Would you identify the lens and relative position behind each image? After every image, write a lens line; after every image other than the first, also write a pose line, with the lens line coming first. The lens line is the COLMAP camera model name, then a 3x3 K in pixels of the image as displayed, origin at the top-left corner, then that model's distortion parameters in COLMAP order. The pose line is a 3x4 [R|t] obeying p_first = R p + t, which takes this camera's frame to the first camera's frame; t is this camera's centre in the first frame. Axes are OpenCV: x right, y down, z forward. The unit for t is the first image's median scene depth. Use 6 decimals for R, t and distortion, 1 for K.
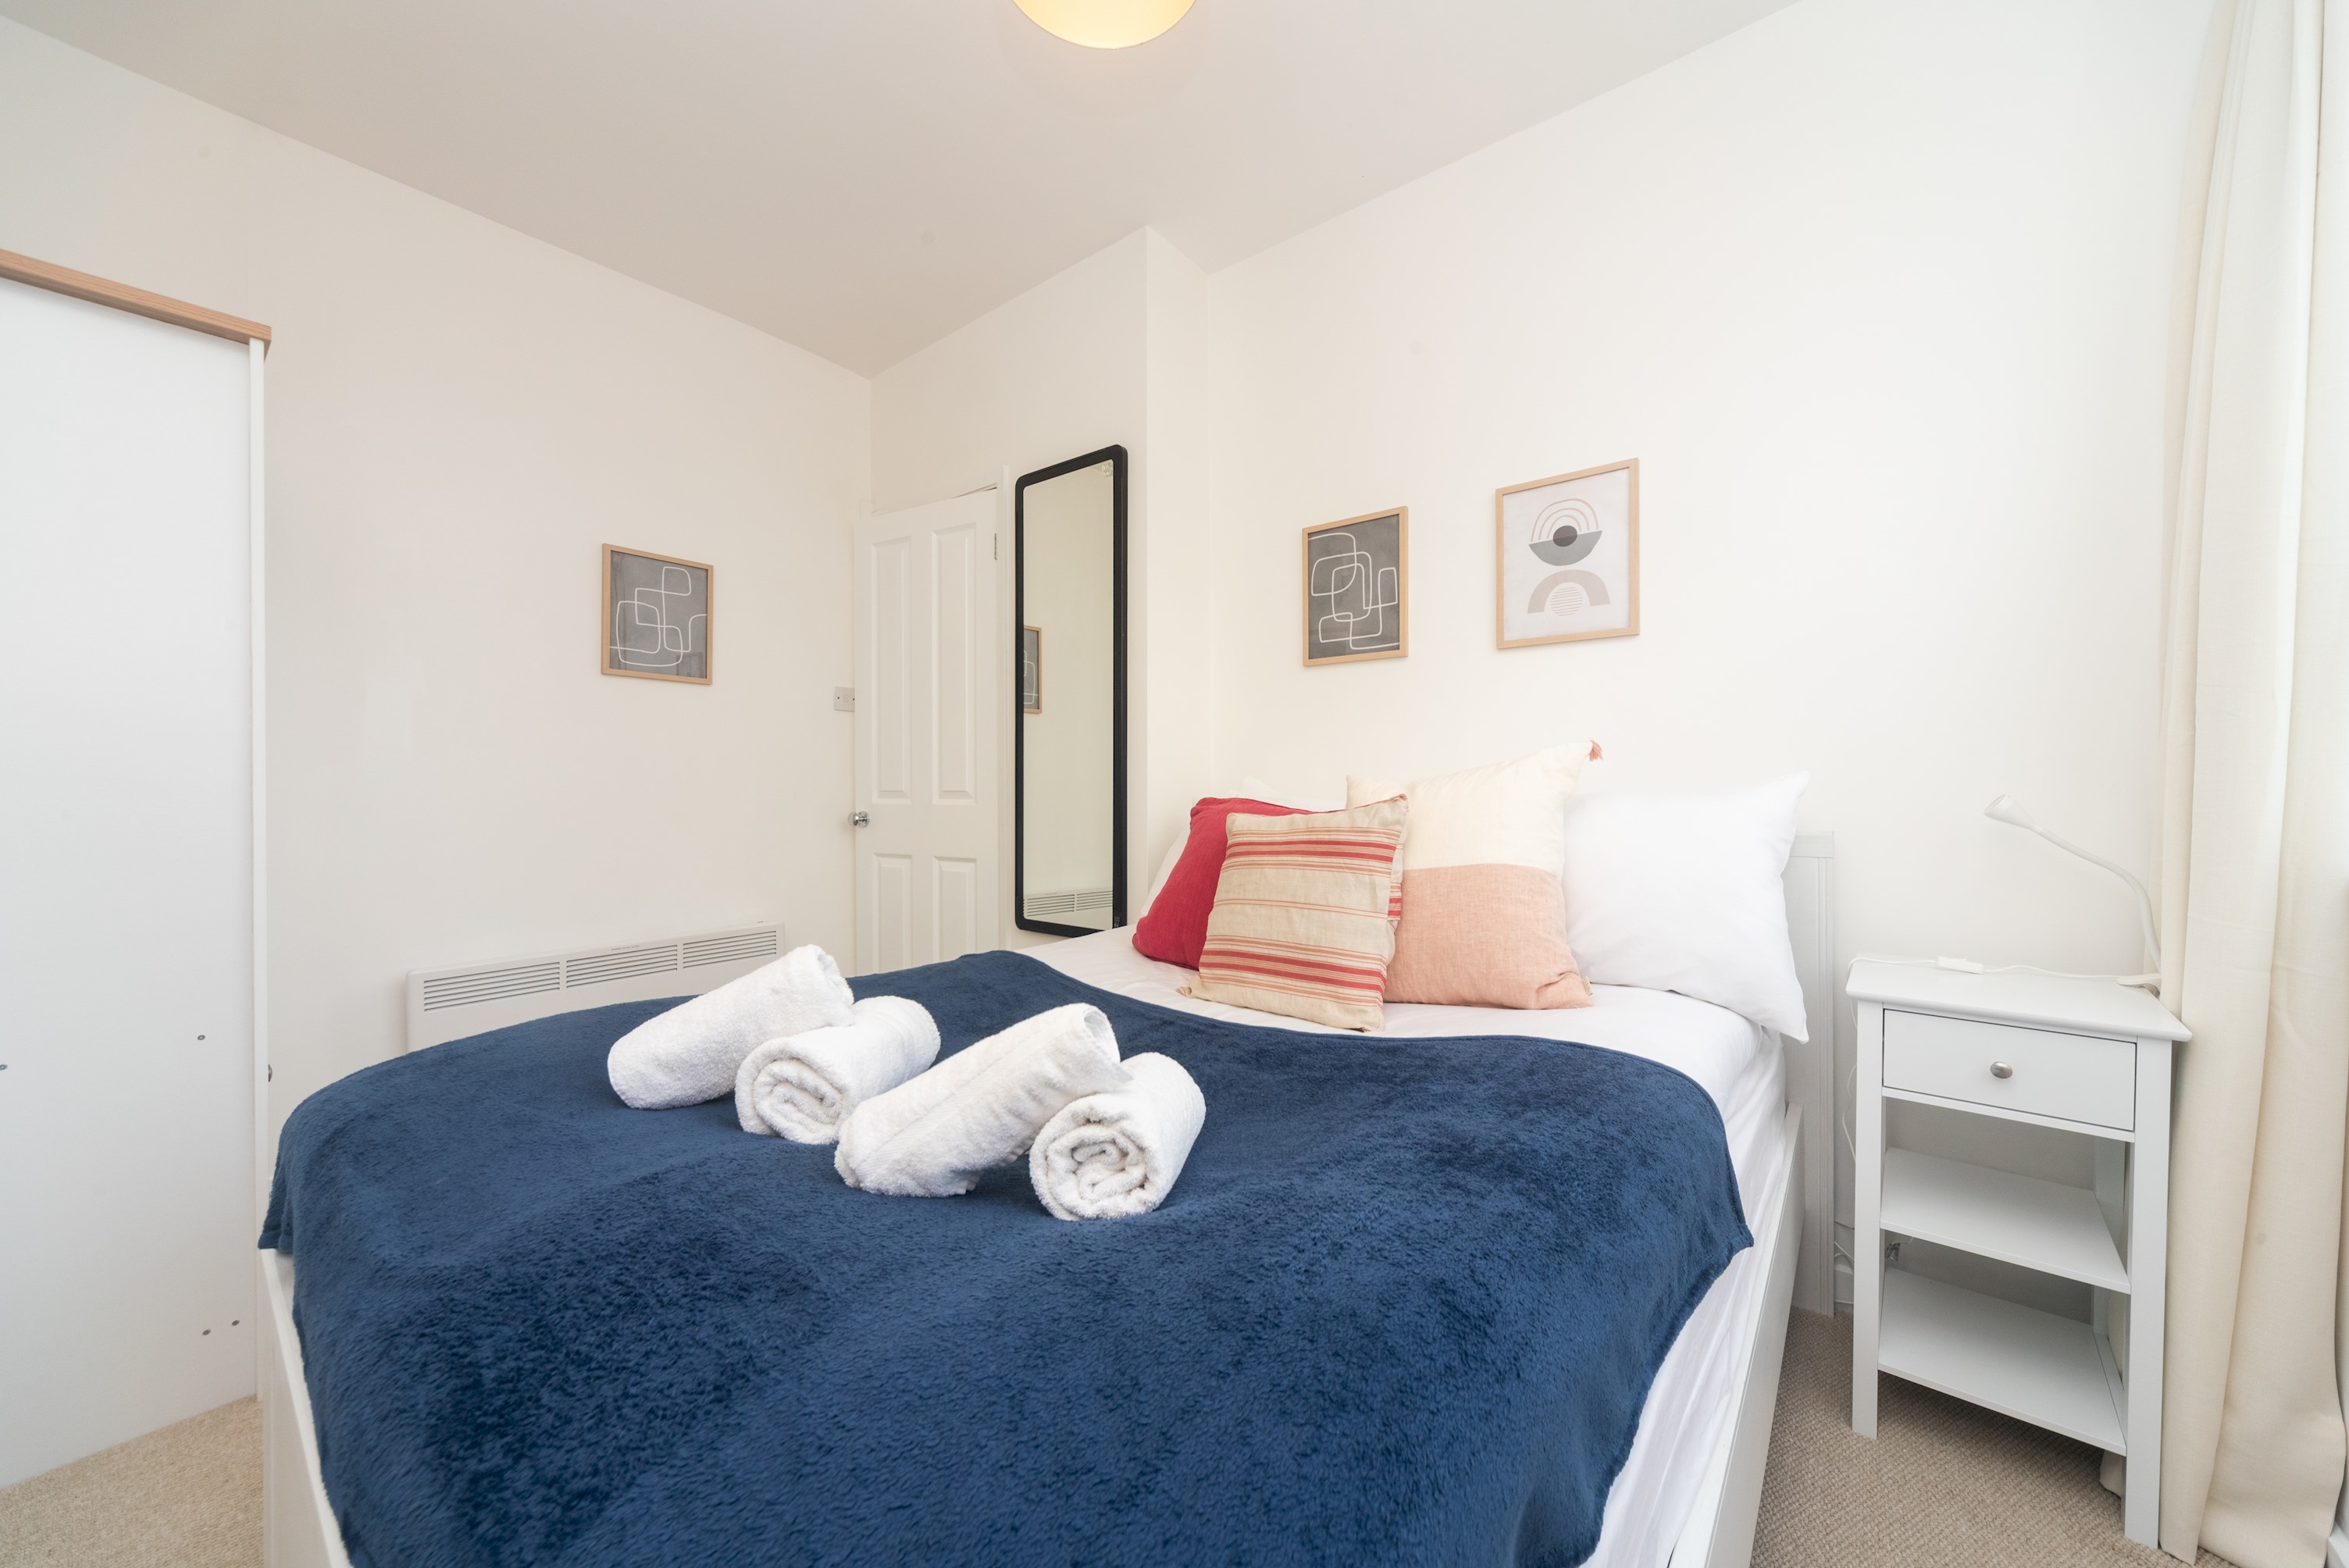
lens RADIAL K [[853.7, 0, 1175.2], [0, 853.7, 790.0], [0, 0, 1]] dist [-0.002329, 0.000068]
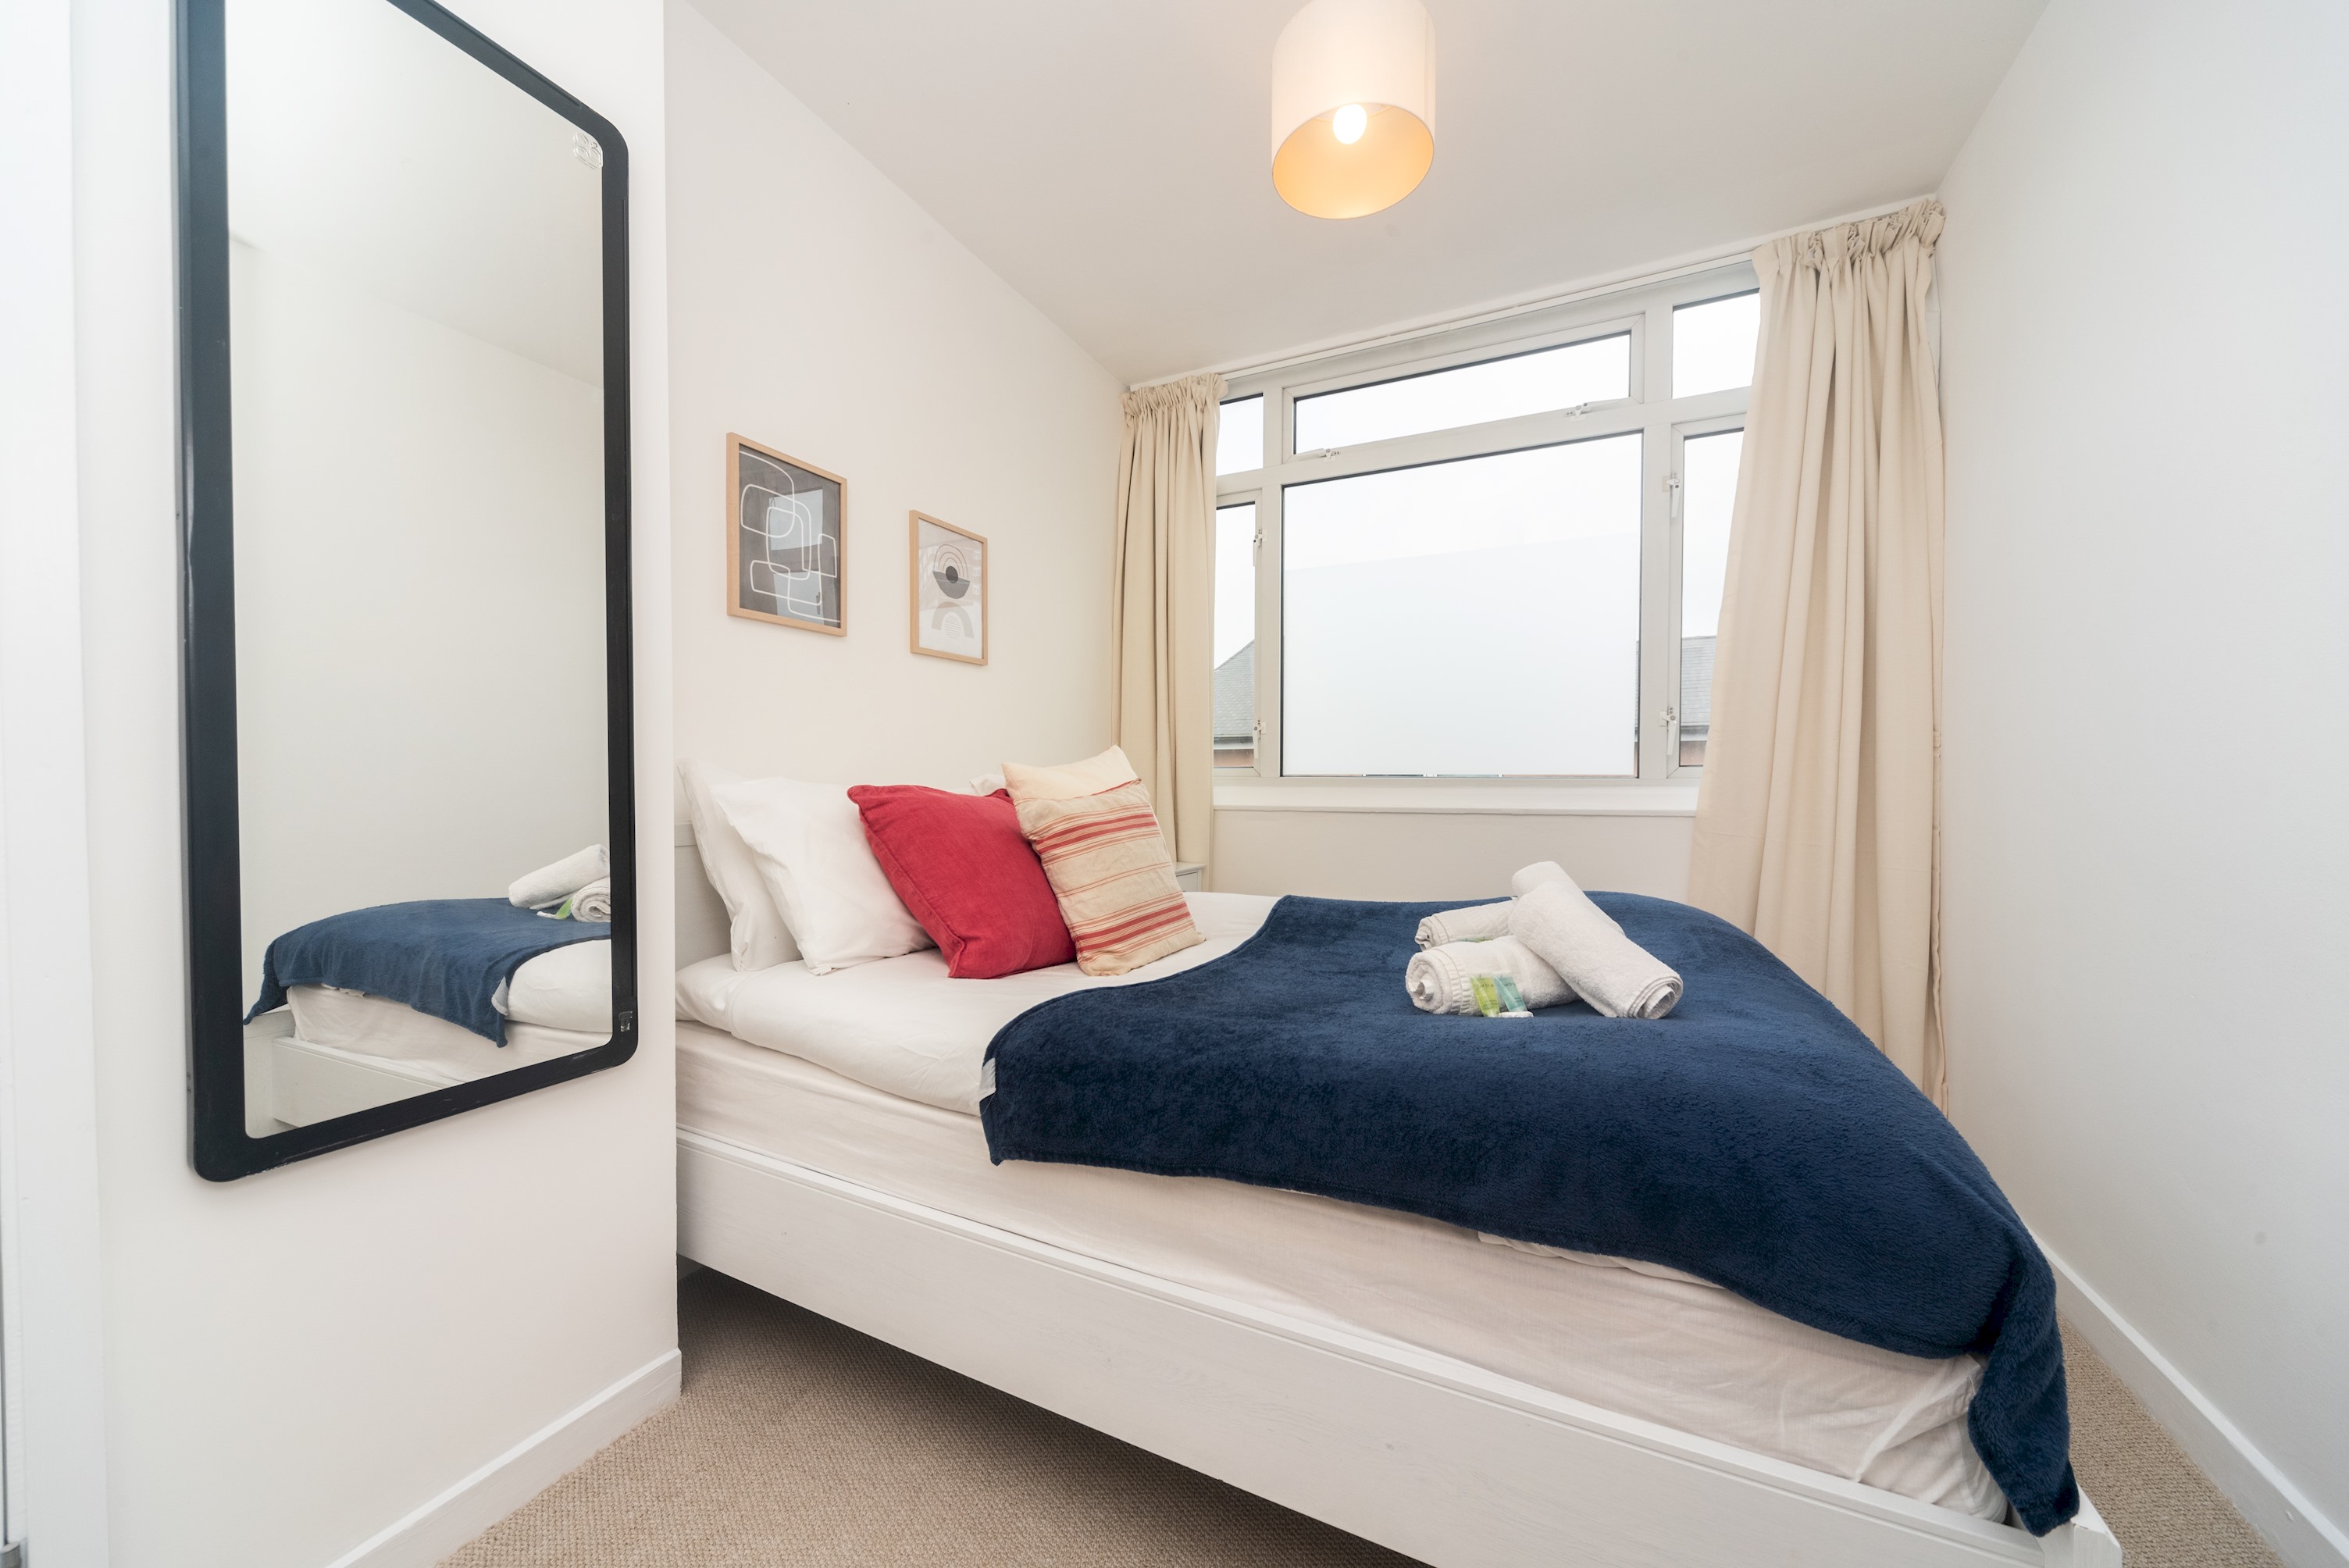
lens RADIAL K [[853.7, 0, 1161.6], [0, 853.7, 787.2], [0, 0, 1]] dist [-0.002329, 0.000068]
pose [[-0.248662, -0.013176, 0.968501, -0.829327], [0.004245, 0.999883, 0.014693, -0.001531], [-0.968581, 0.007765, -0.248577, 0.998787]]
